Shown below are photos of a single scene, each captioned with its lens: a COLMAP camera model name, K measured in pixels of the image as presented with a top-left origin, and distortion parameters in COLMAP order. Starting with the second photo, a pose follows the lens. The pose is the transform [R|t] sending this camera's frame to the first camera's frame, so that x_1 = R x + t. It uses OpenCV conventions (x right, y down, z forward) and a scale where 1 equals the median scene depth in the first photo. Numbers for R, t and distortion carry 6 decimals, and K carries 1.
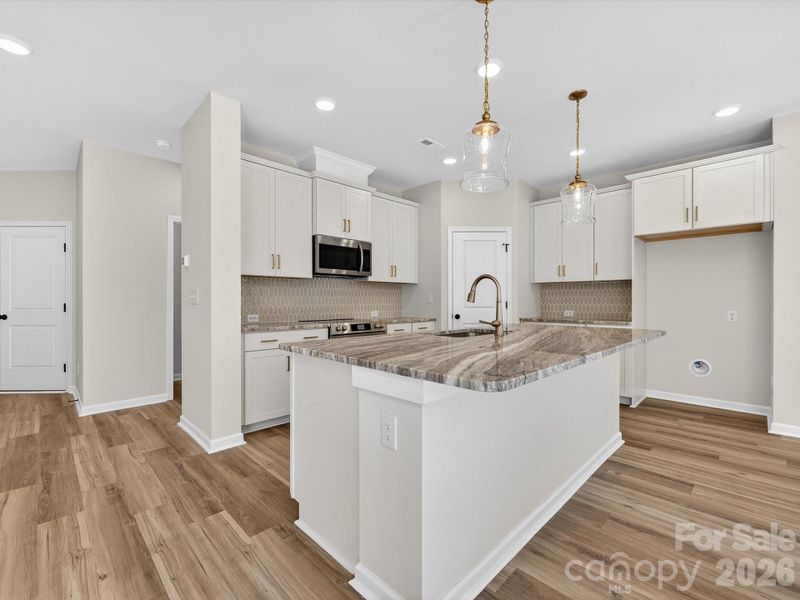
lens RADIAL K [[359.2, 0, 400.0], [0, 359.2, 300.0], [0, 0, 1]] dist [0.000607, -0.000054]
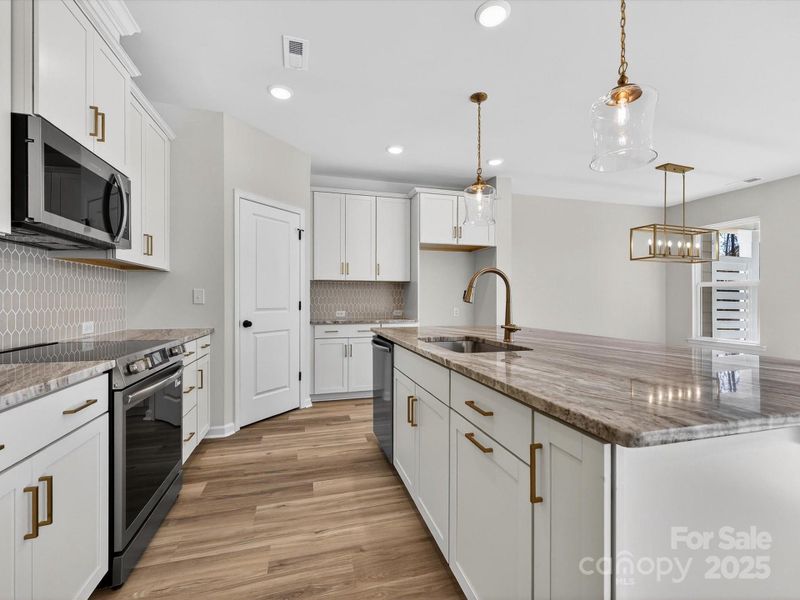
lens RADIAL K [[359.2, 0, 400.0], [0, 359.2, 300.0], [0, 0, 1]] dist [0.000607, -0.000054]
pose [[0.494304, -0.000004, 0.869289, -0.358167], [-0.002187, 0.999997, 0.001248, -0.000711], [-0.869286, -0.002518, 0.494302, 0.502284]]
